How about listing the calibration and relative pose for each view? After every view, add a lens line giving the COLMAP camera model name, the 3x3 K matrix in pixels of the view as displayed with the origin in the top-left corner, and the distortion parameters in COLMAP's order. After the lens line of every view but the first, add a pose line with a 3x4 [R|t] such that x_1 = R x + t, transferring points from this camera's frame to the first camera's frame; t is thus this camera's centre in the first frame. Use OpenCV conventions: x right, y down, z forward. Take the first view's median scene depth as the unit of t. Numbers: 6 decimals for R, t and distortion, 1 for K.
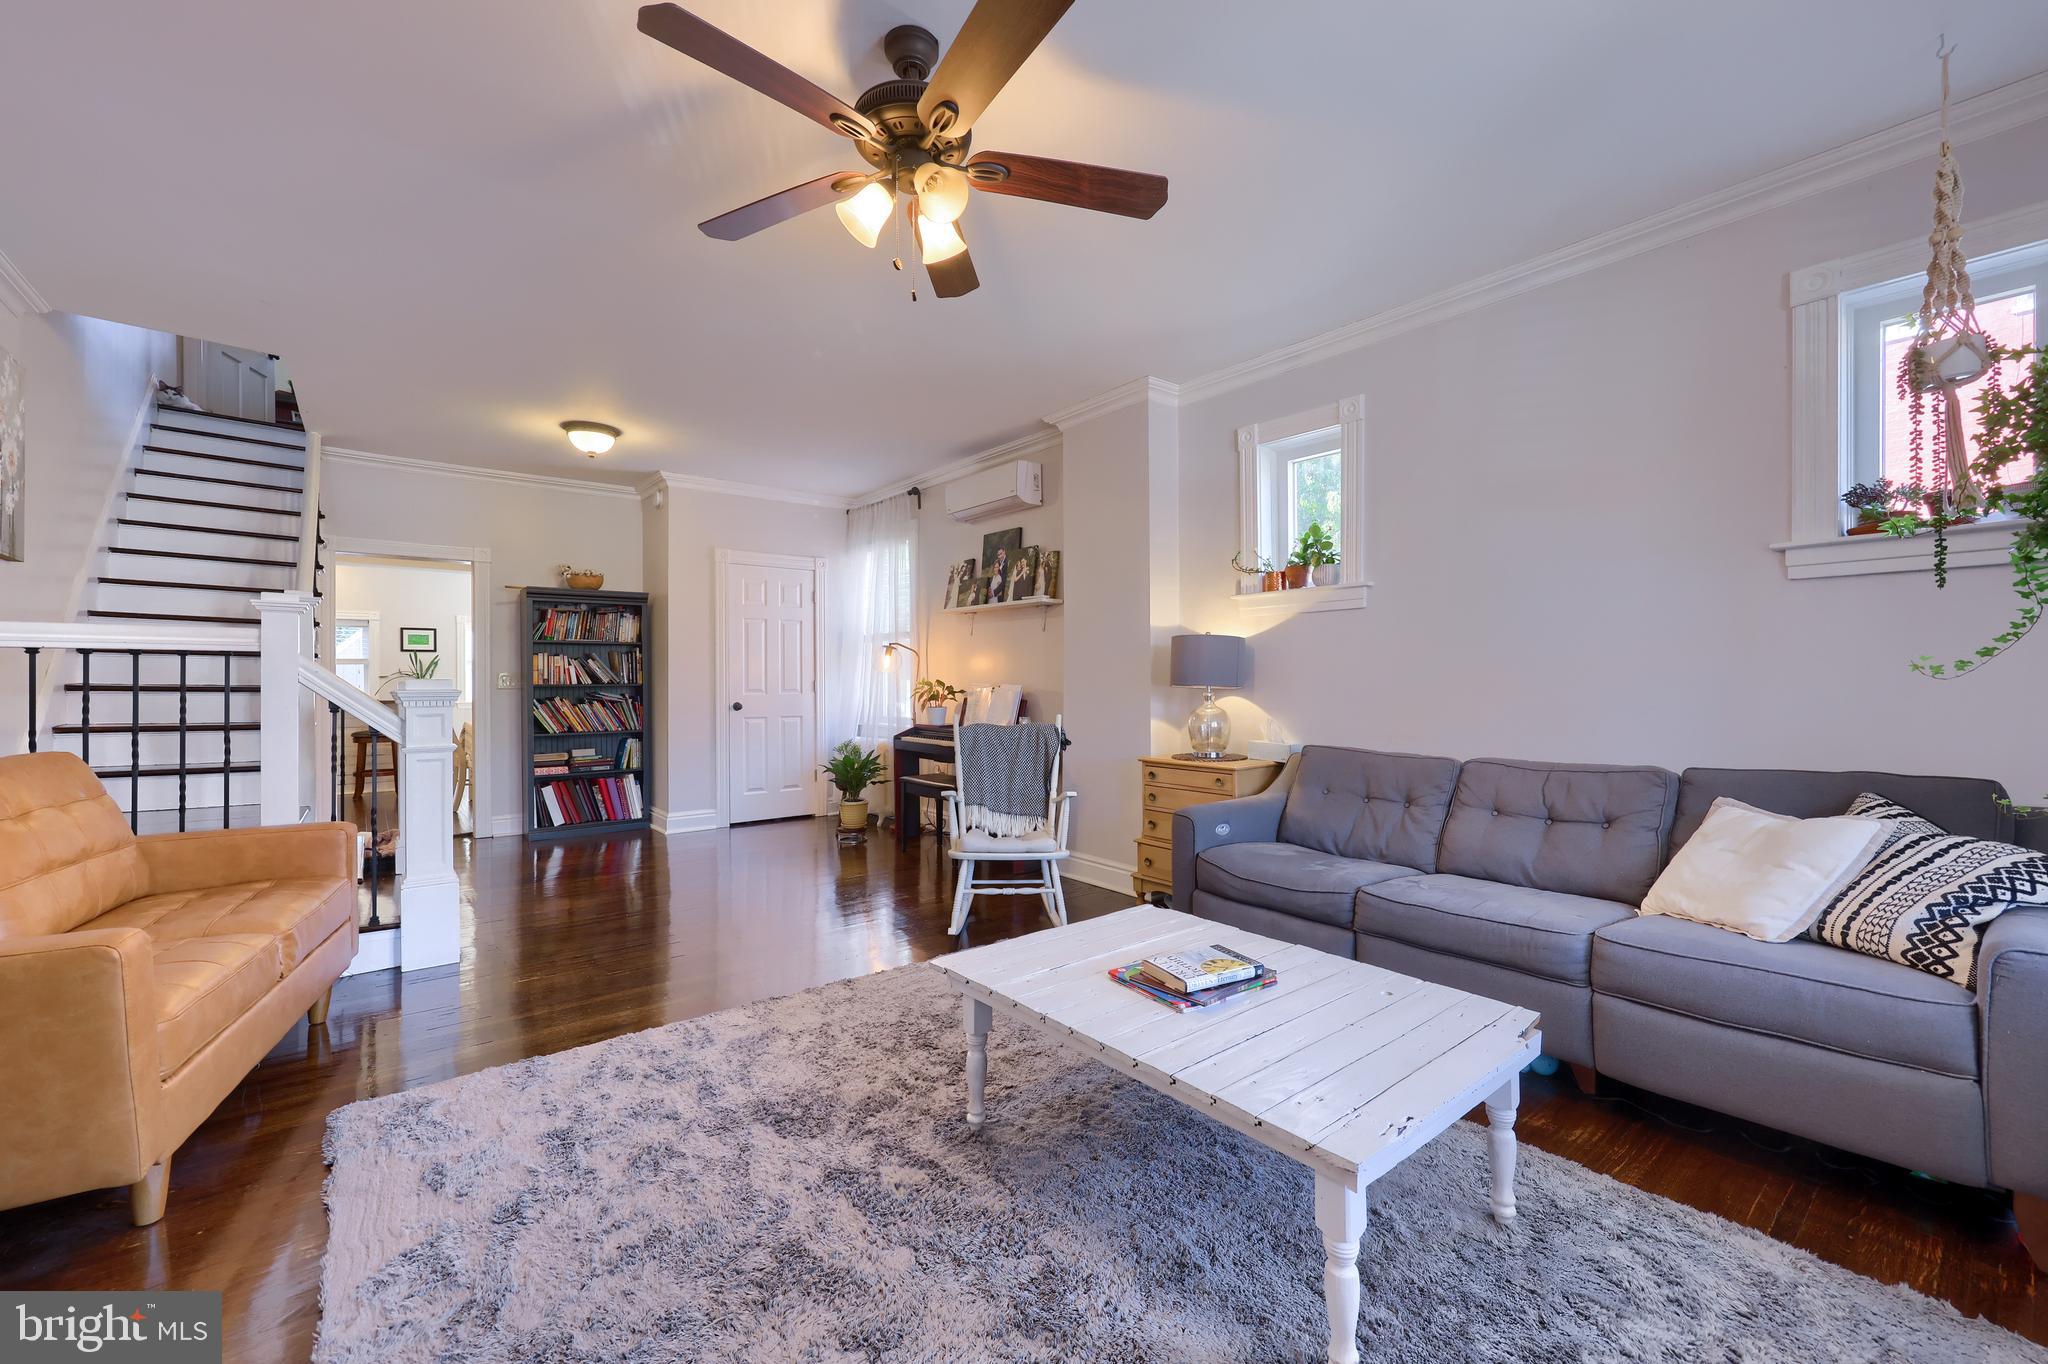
lens RADIAL K [[818.8, 0, 1009.7], [0, 818.8, 685.8], [0, 0, 1]] dist [0.001365, -0.001055]
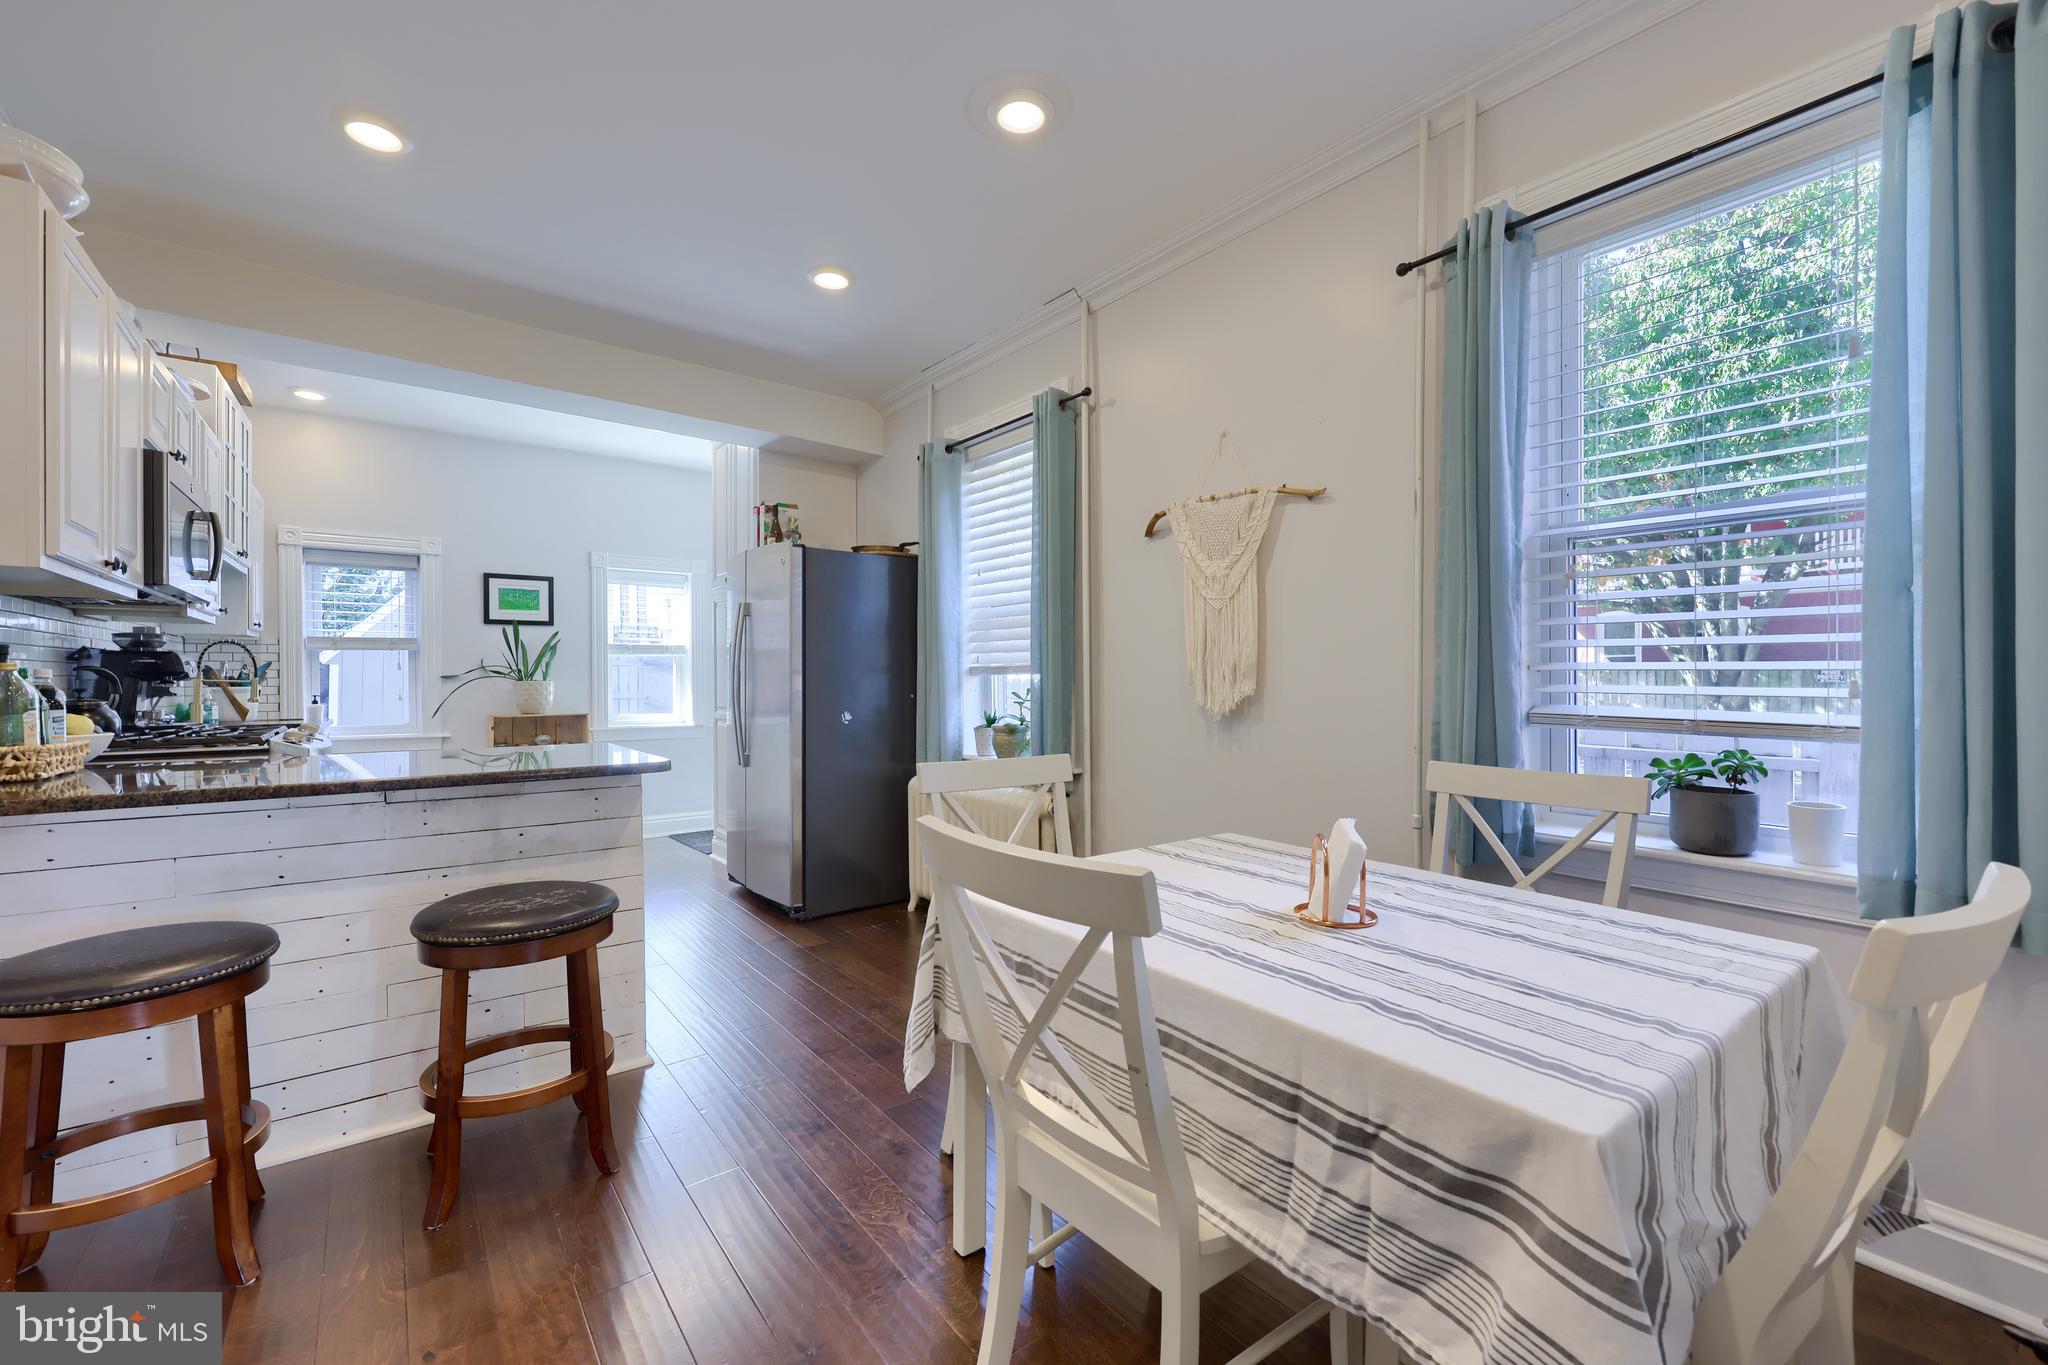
lens RADIAL K [[818.8, 0, 992.2], [0, 818.8, 683.6], [0, 0, 1]] dist [0.001365, -0.001055]
pose [[0.999841, -0.001709, -0.017729, -0.834379], [0.001676, 0.999997, -0.001900, -0.011088], [0.017732, 0.001870, 0.999841, 1.004809]]
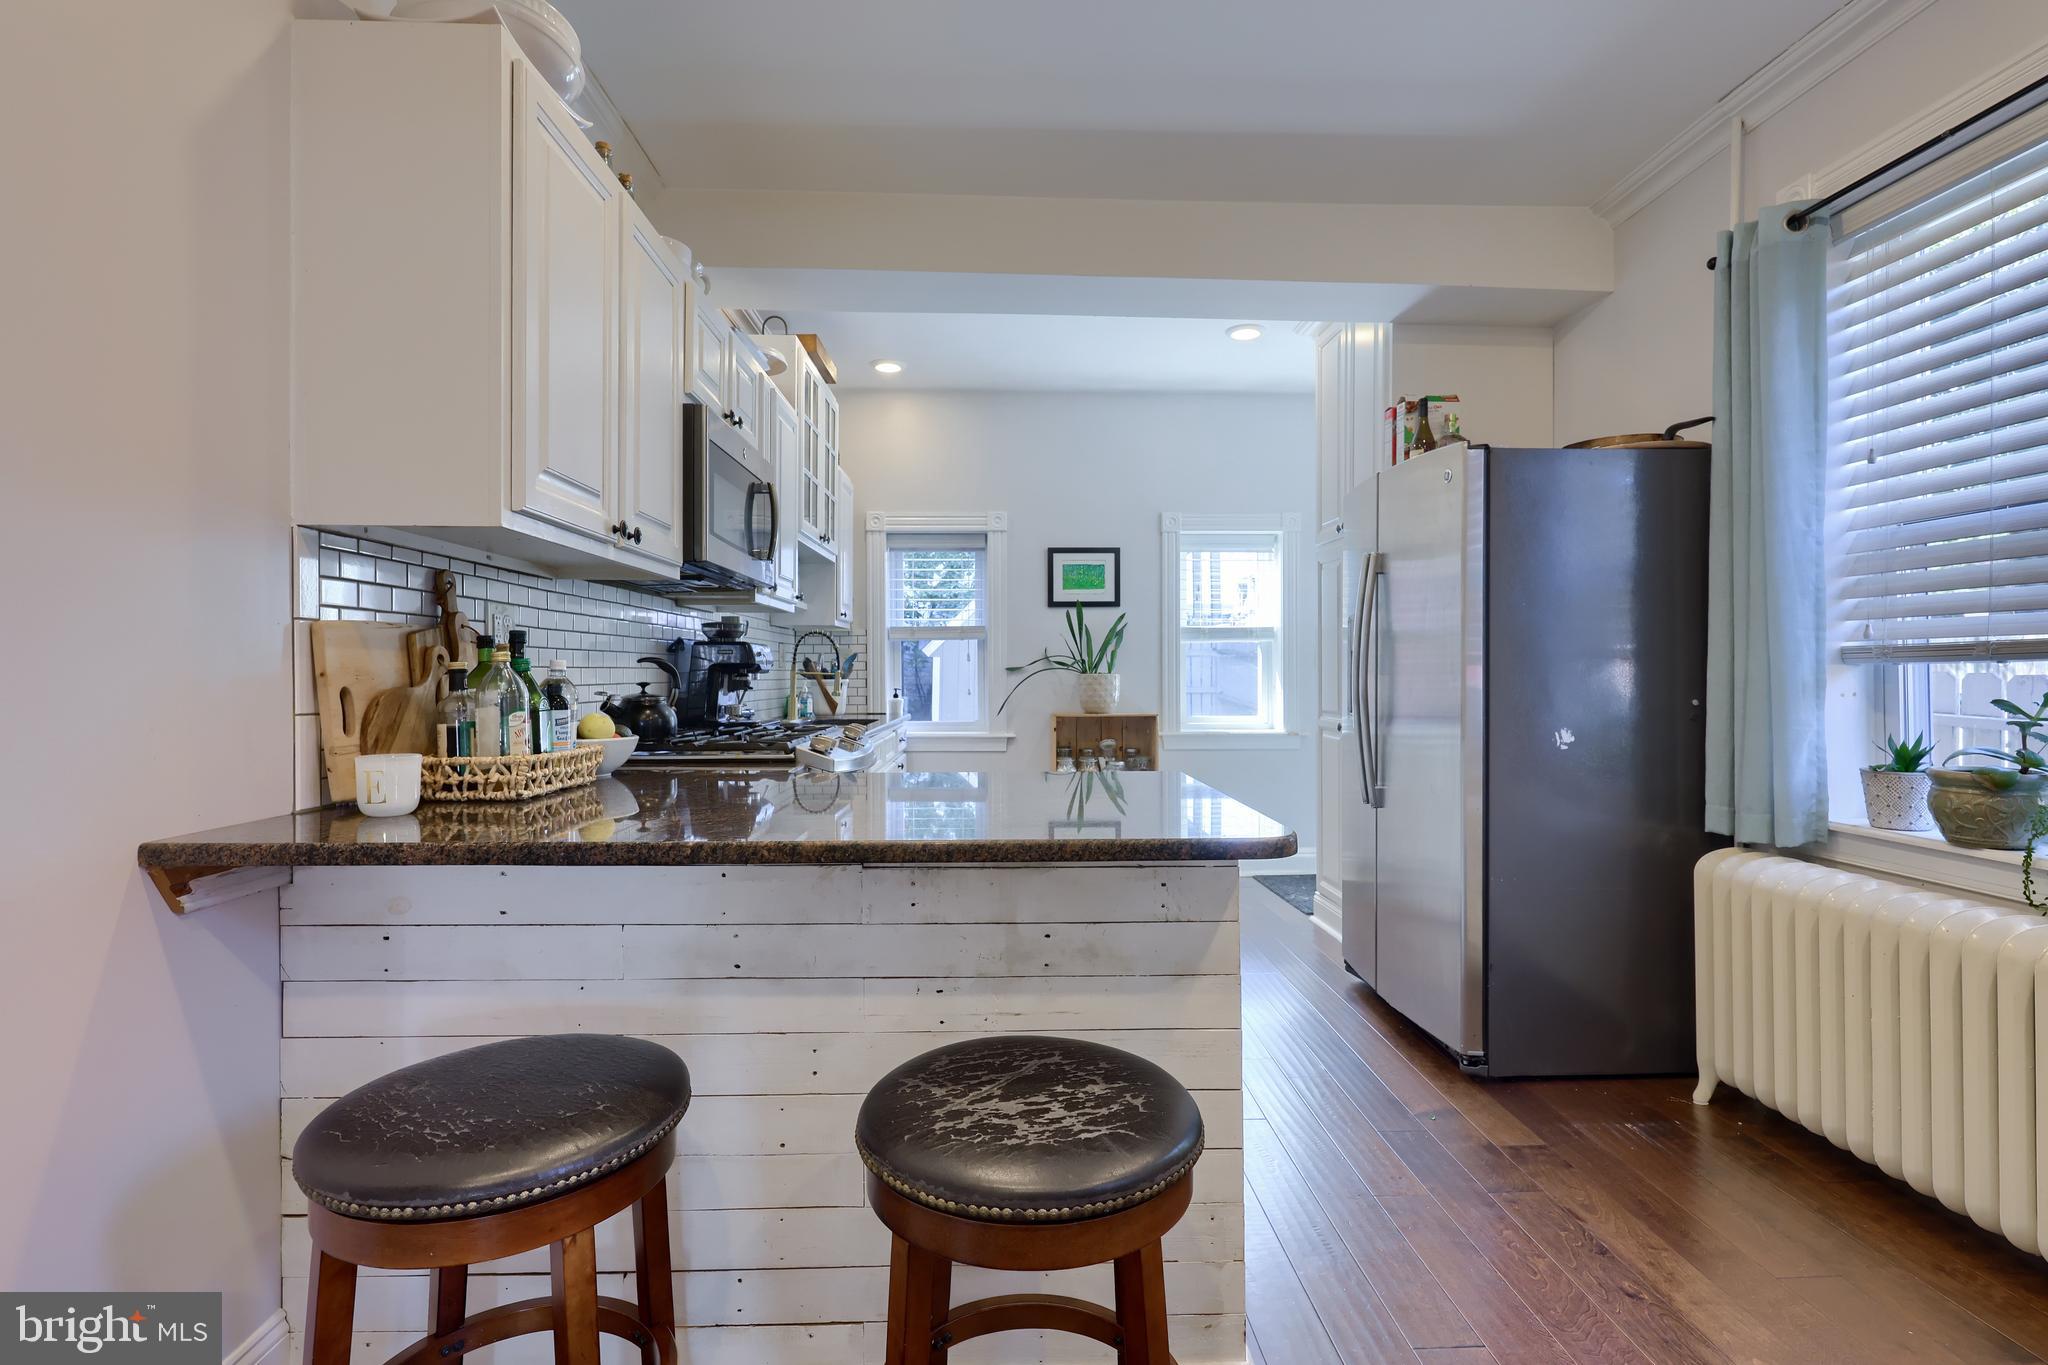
lens RADIAL K [[936.6, 0, 1012.7], [0, 936.6, 674.9], [0, 0, 1]] dist [0.002566, 0.000365]
pose [[0.806654, 0.000618, -0.591024, -0.912045], [-0.002736, 0.999993, -0.002688, -0.012810], [0.591018, 0.003785, 0.806649, 1.160656]]
